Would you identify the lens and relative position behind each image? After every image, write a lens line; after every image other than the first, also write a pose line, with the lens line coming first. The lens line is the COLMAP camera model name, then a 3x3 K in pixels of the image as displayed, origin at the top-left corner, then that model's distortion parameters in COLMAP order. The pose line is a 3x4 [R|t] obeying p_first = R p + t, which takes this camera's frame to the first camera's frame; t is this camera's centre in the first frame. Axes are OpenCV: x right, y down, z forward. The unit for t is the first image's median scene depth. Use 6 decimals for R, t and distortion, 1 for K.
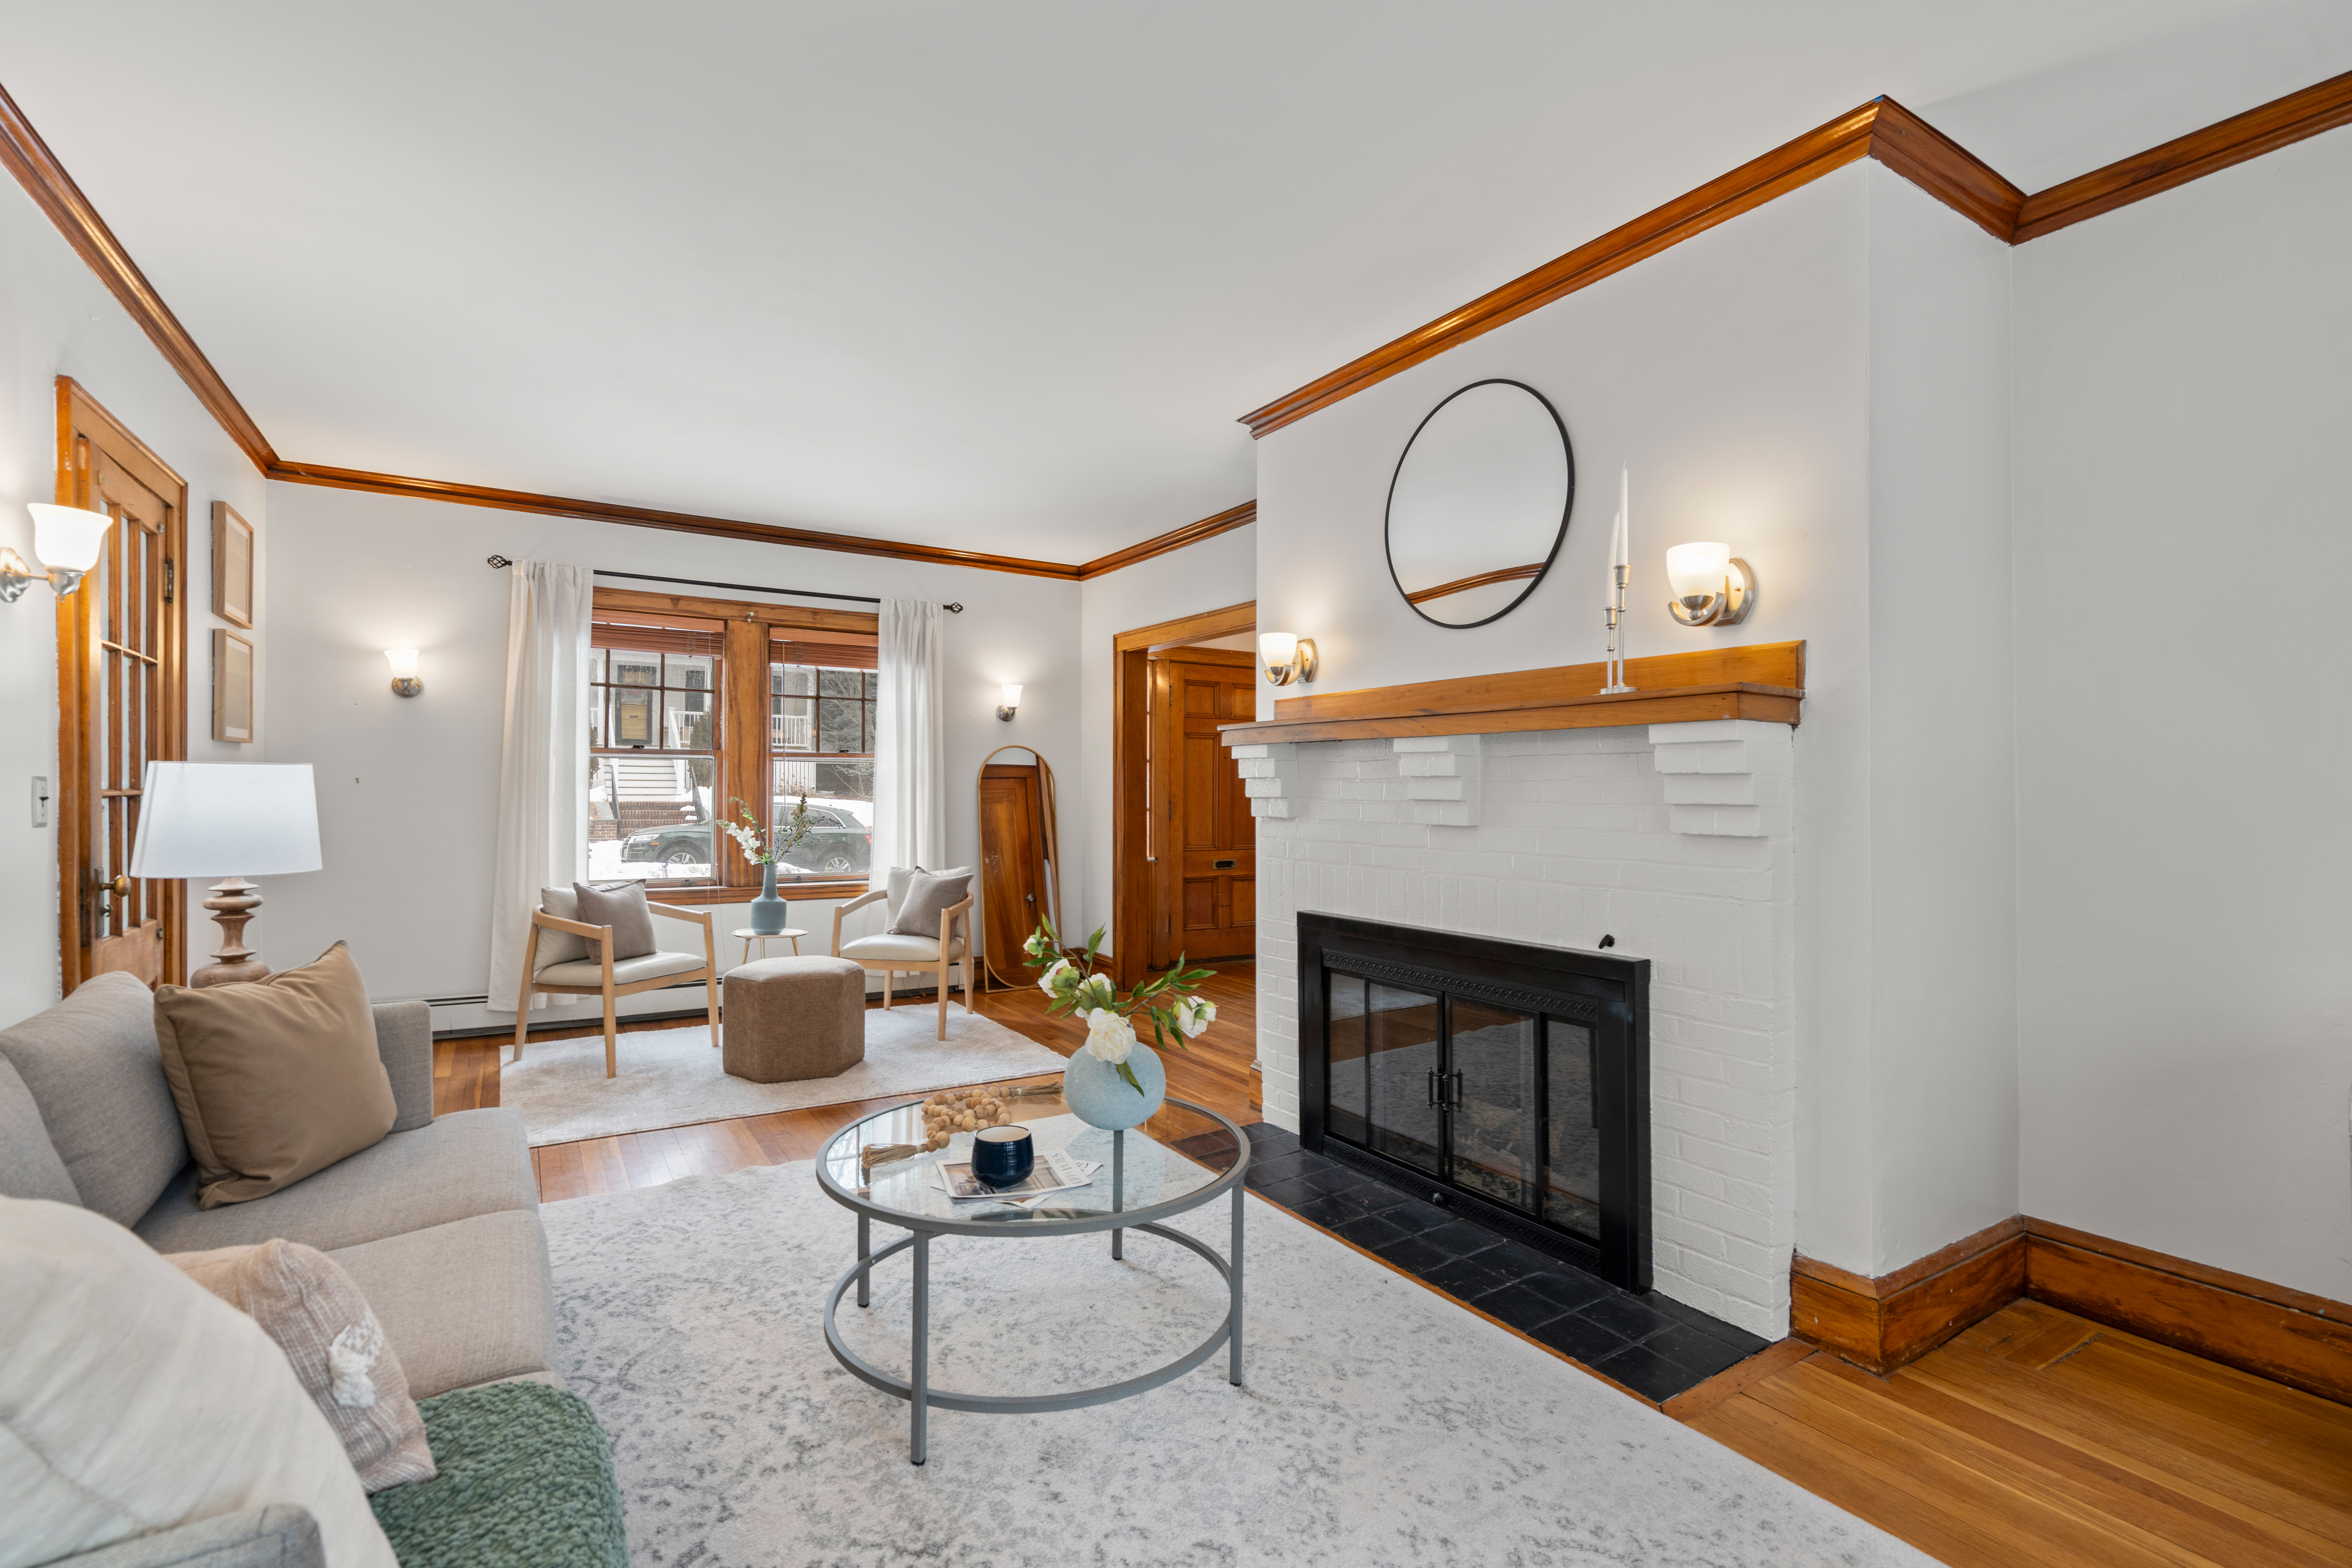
lens RADIAL K [[1072.6, 0, 1165.6], [0, 1072.6, 761.0], [0, 0, 1]] dist [-0.001357, 0.001118]
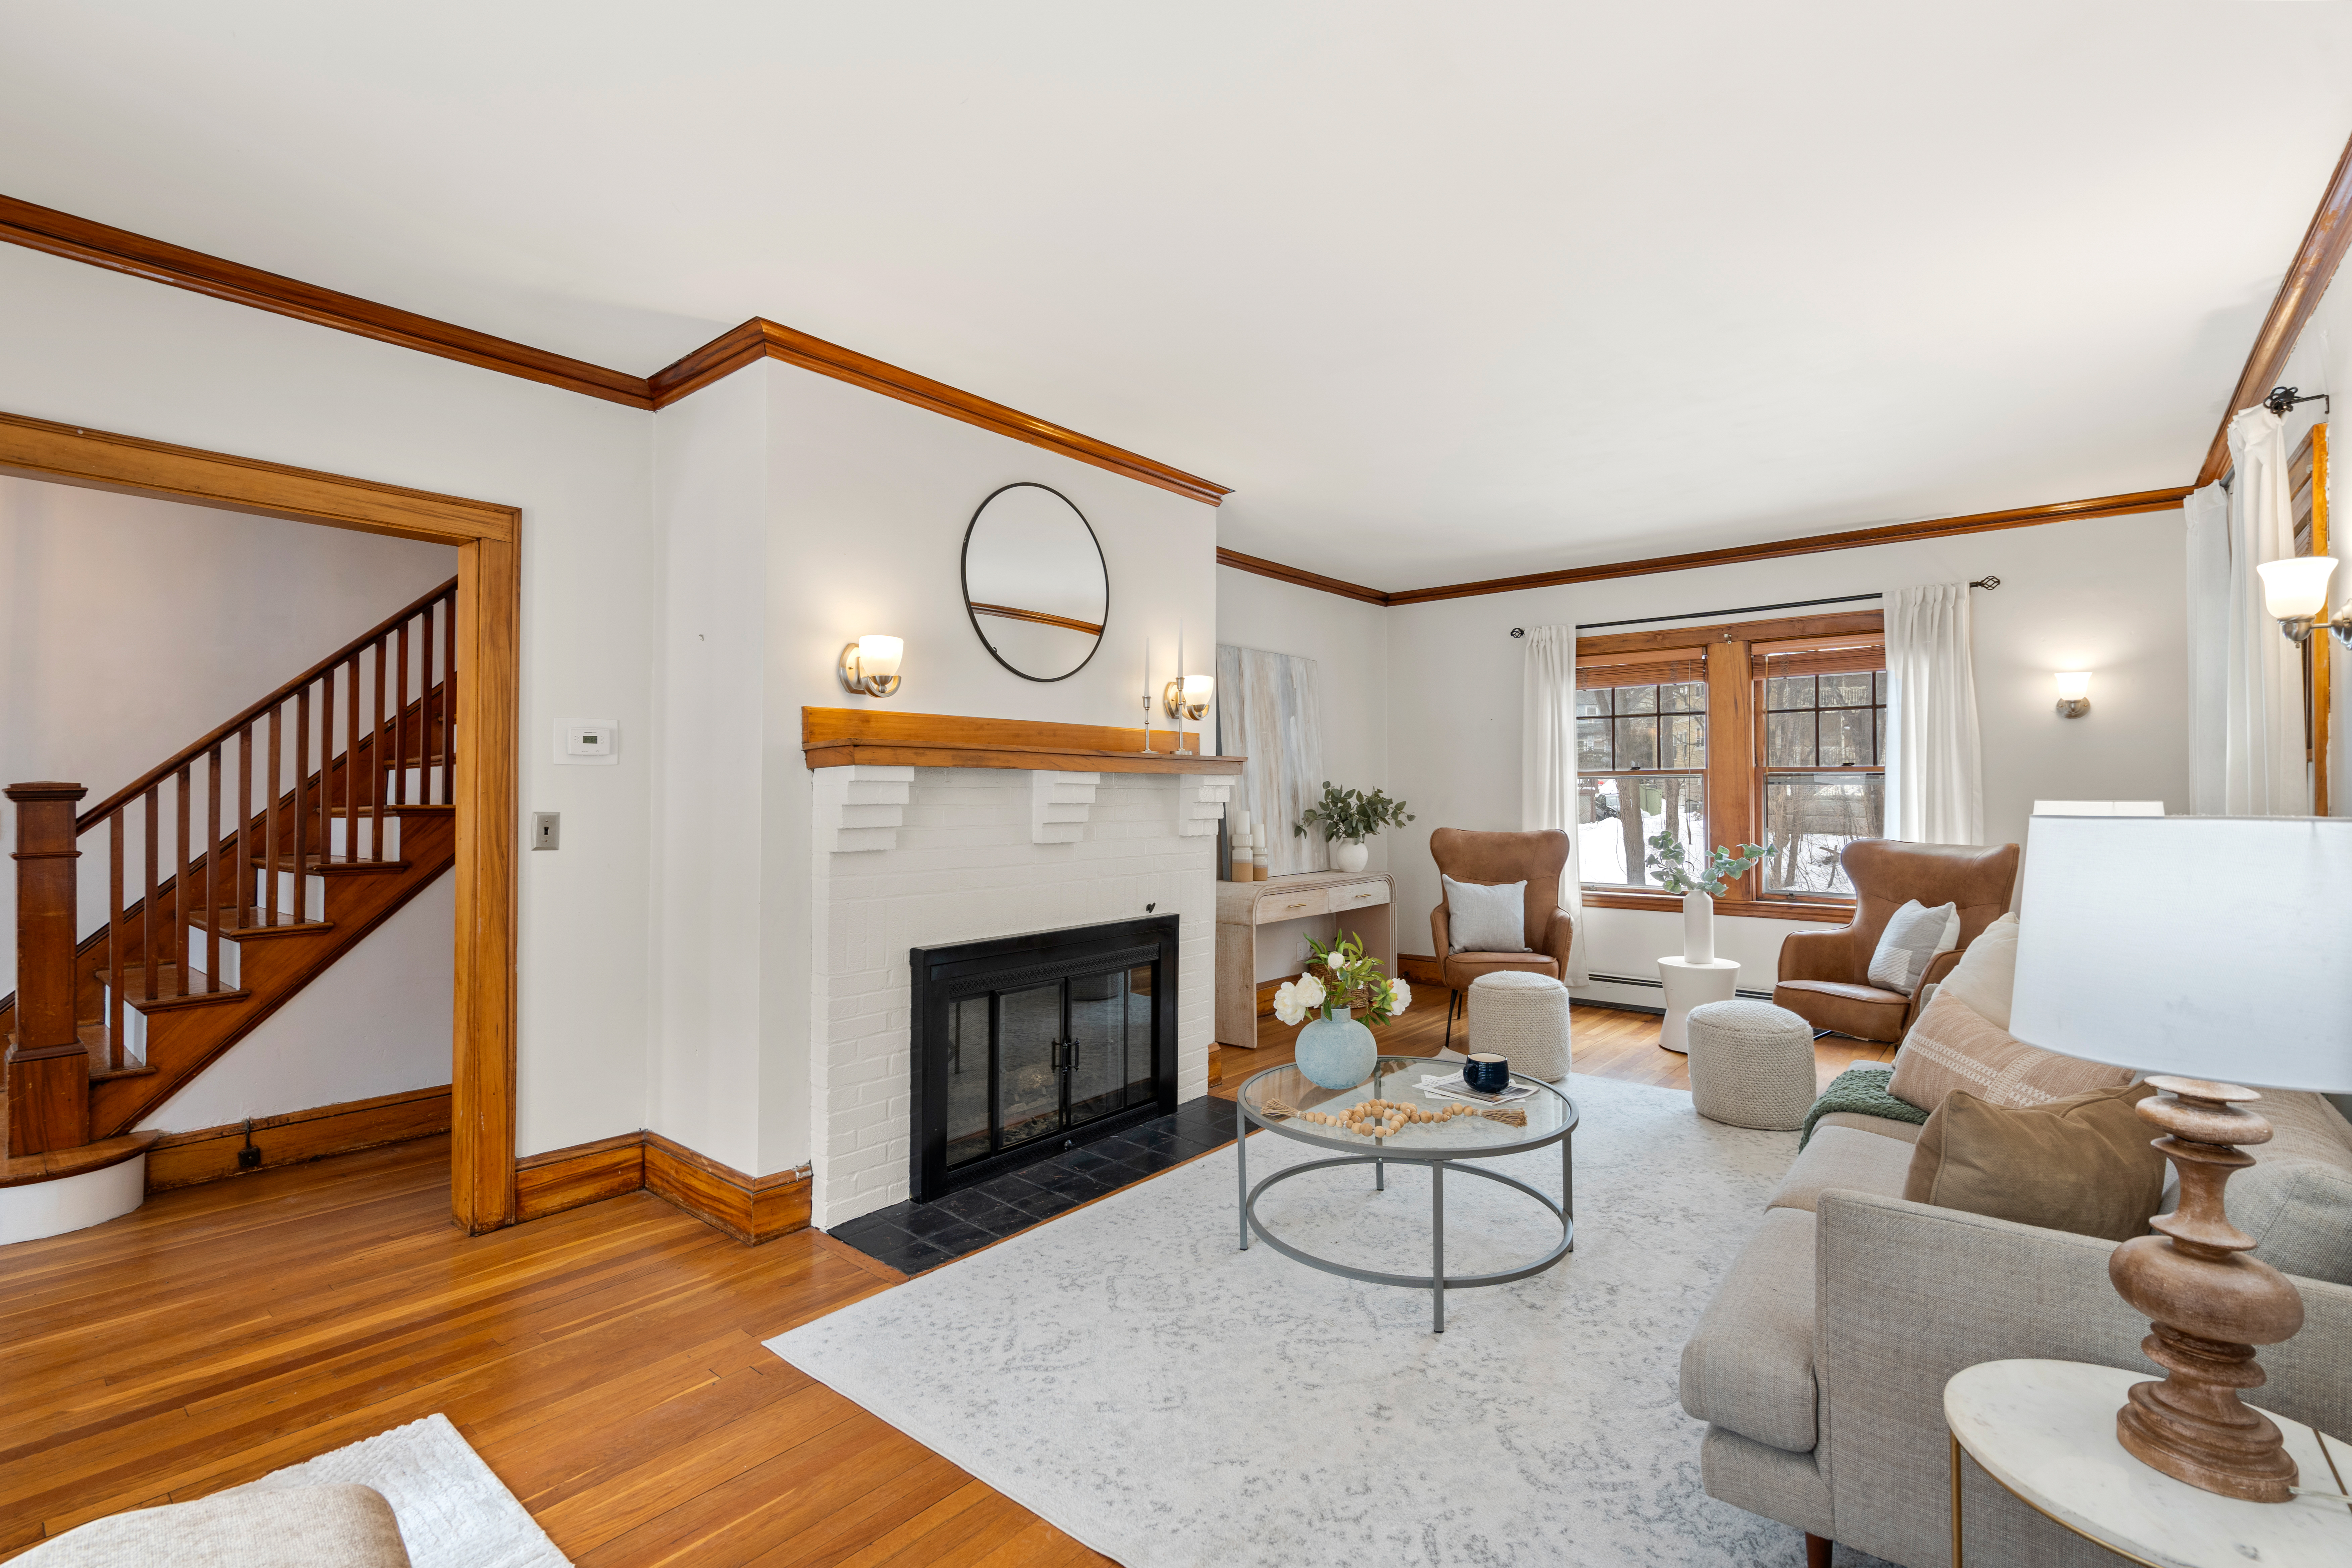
lens RADIAL K [[1072.6, 0, 1165.6], [0, 1072.6, 761.0], [0, 0, 1]] dist [-0.001357, 0.001118]
pose [[-0.319360, 0.022259, 0.947372, -1.081603], [-0.029670, 0.998999, -0.033474, 0.003367], [-0.947169, -0.038798, -0.318380, 1.458942]]
